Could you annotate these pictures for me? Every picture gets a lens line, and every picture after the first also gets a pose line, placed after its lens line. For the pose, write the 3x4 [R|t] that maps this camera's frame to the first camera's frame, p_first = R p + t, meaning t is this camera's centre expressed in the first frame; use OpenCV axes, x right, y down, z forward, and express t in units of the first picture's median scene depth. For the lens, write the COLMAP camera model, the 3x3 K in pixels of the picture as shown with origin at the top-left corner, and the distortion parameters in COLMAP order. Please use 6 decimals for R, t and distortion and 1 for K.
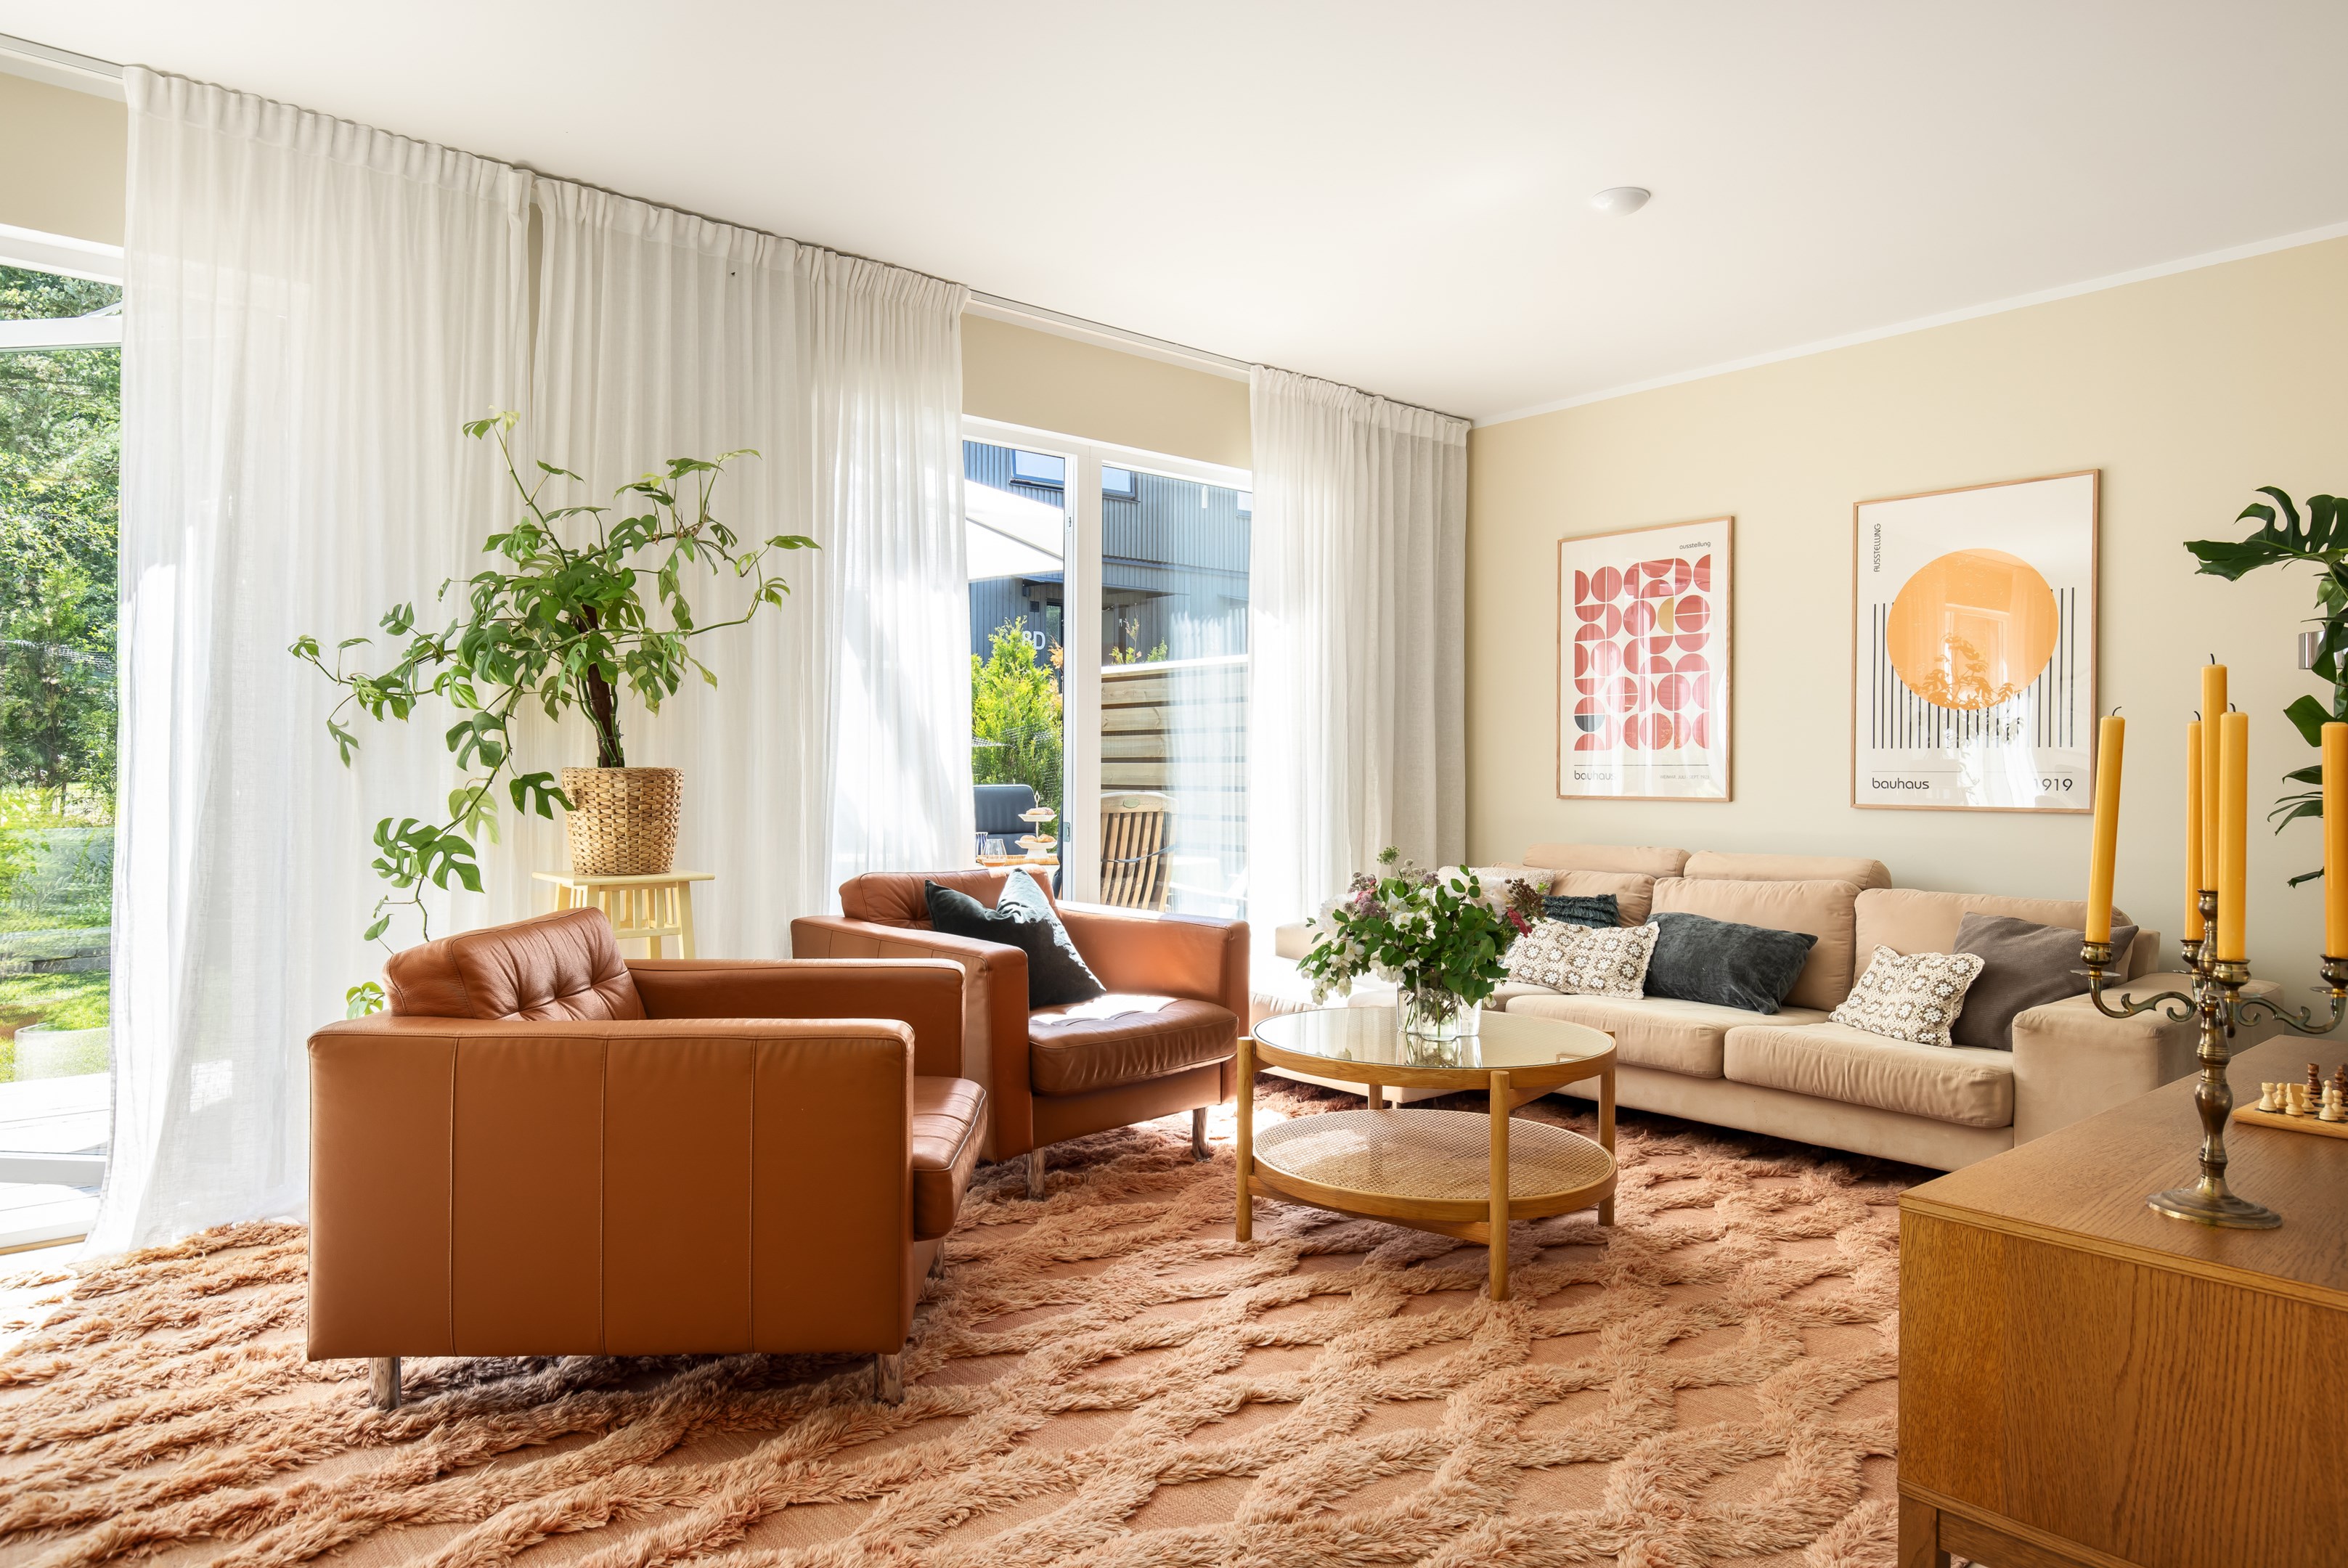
lens RADIAL K [[1468.7, 0, 1175.2], [0, 1468.7, 774.7], [0, 0, 1]] dist [0.008362, -0.006966]
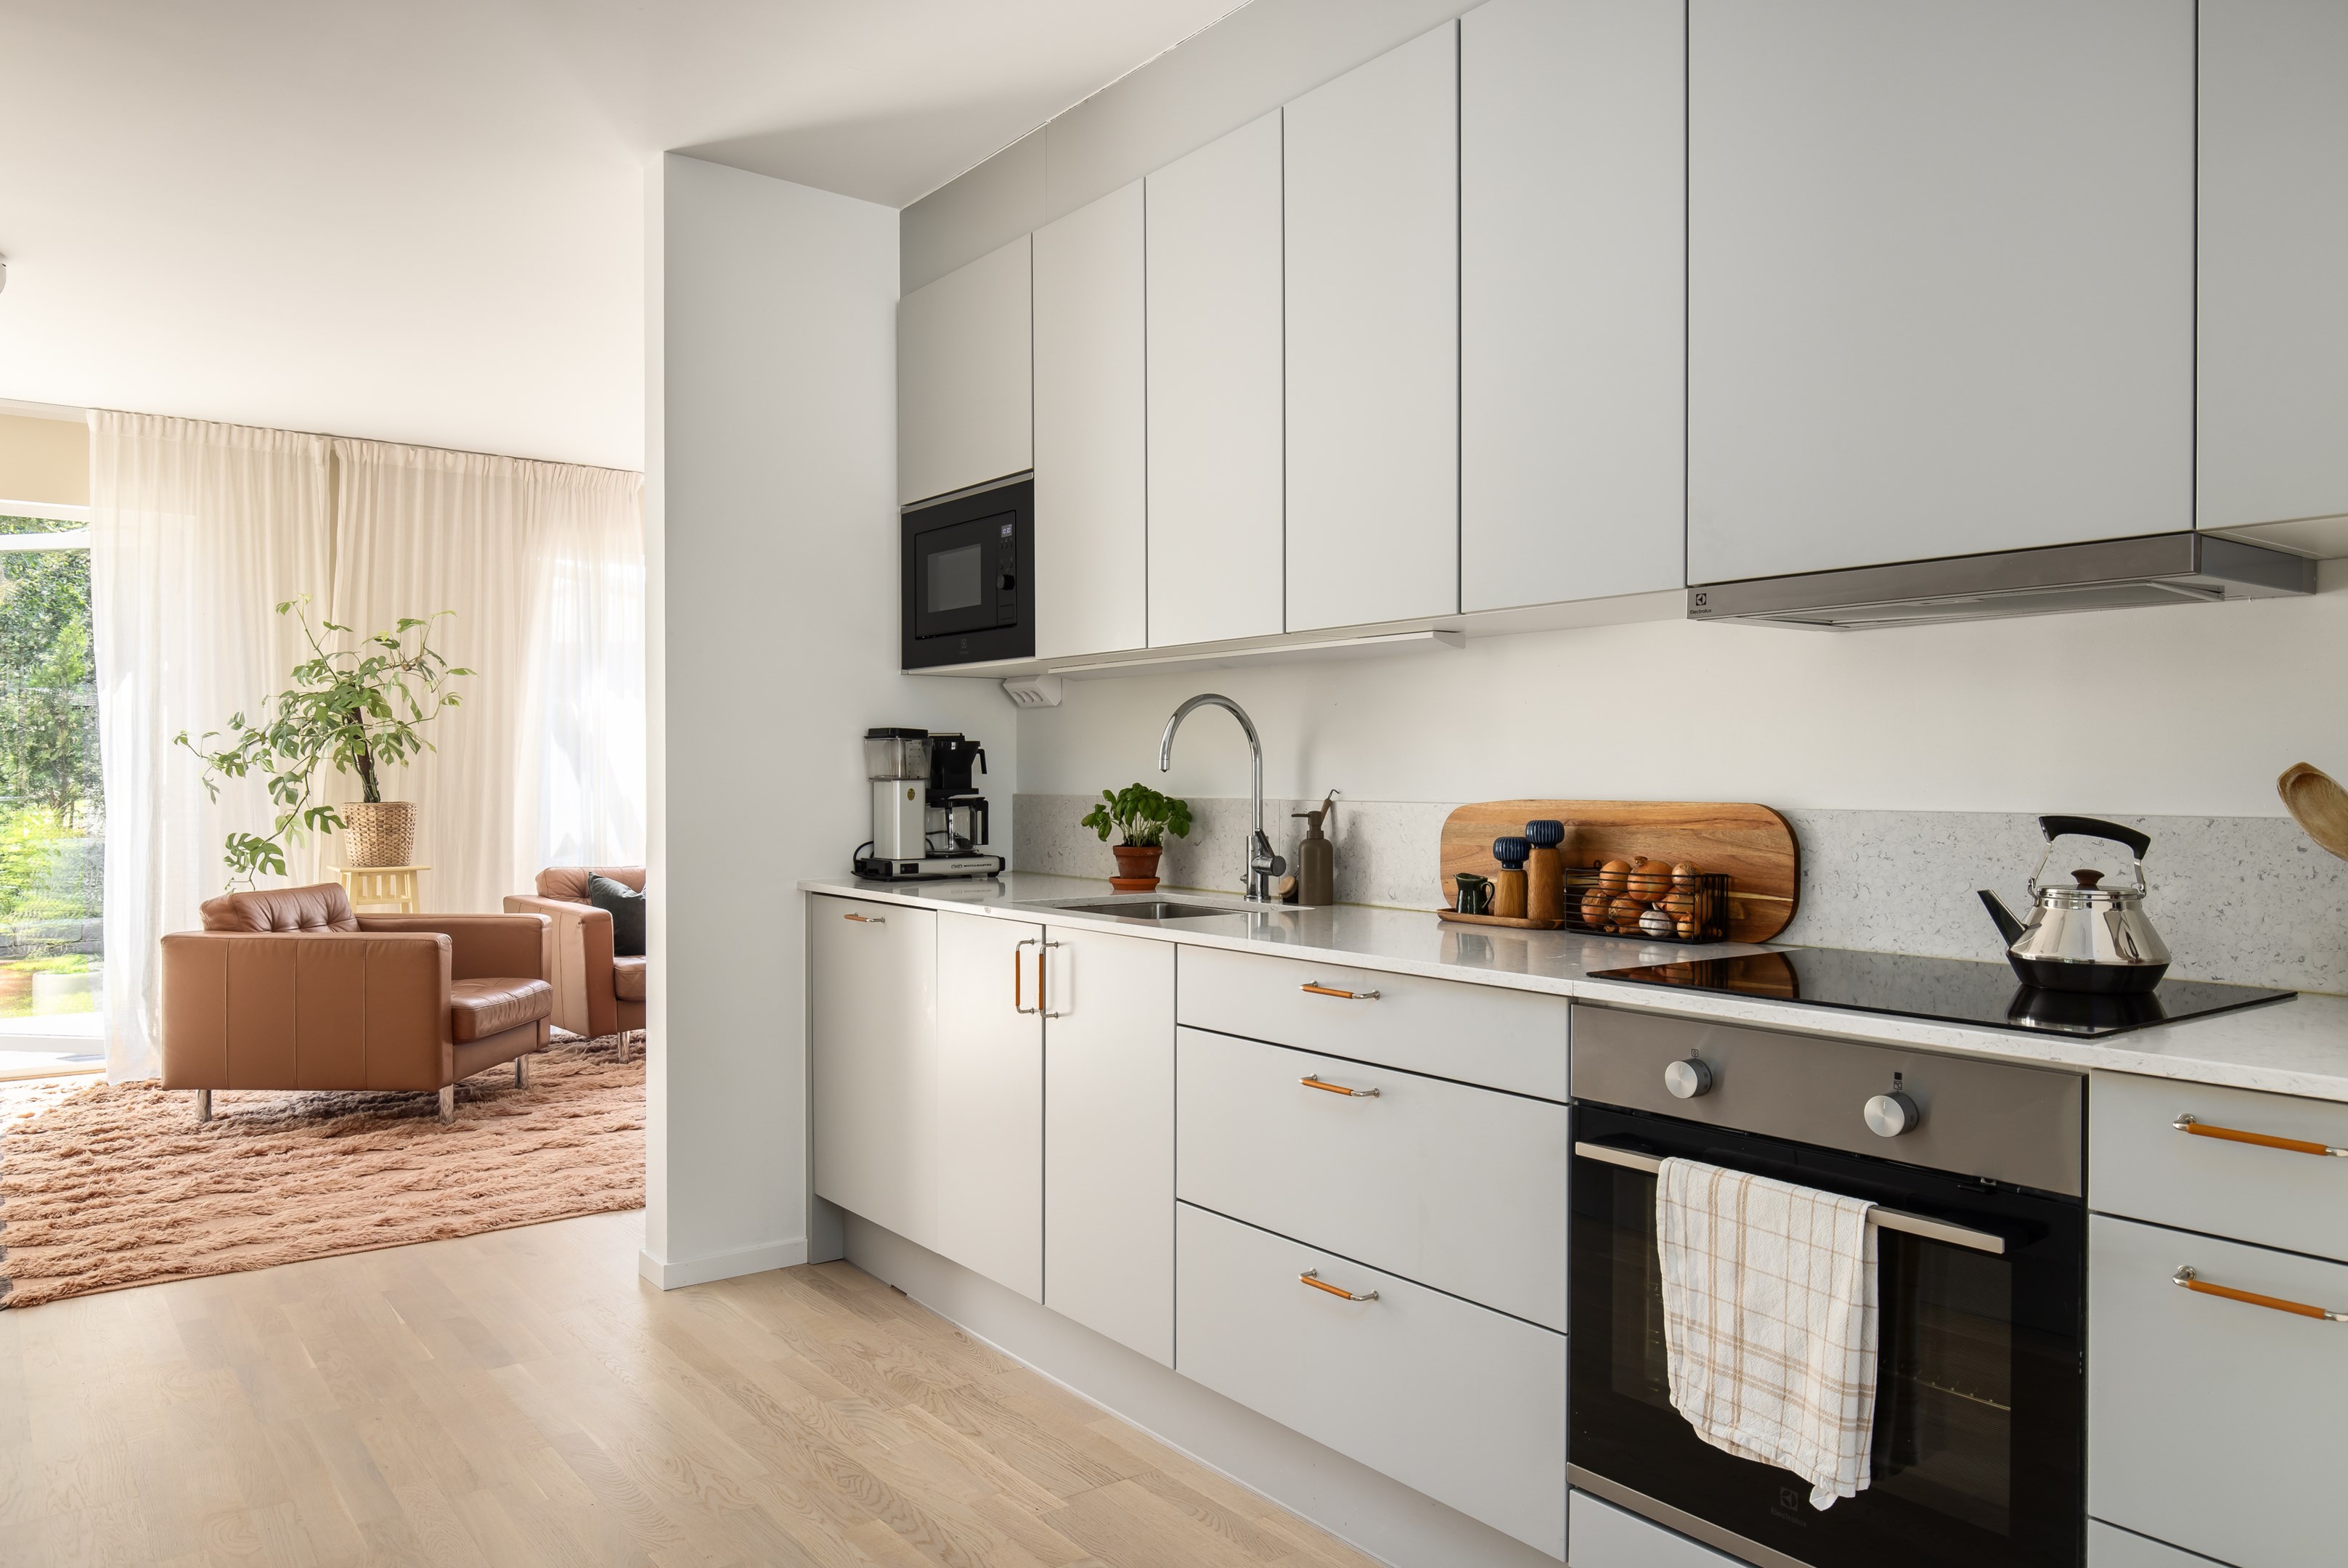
lens RADIAL K [[1622.4, 0, 1174.5], [0, 1622.4, 790.0], [0, 0, 1]] dist [-0.013290, 0.003545]
pose [[0.998546, -0.003029, -0.053816, 0.653770], [0.003505, 0.999955, 0.008760, -0.033392], [0.053787, -0.008936, 0.998512, -0.818735]]
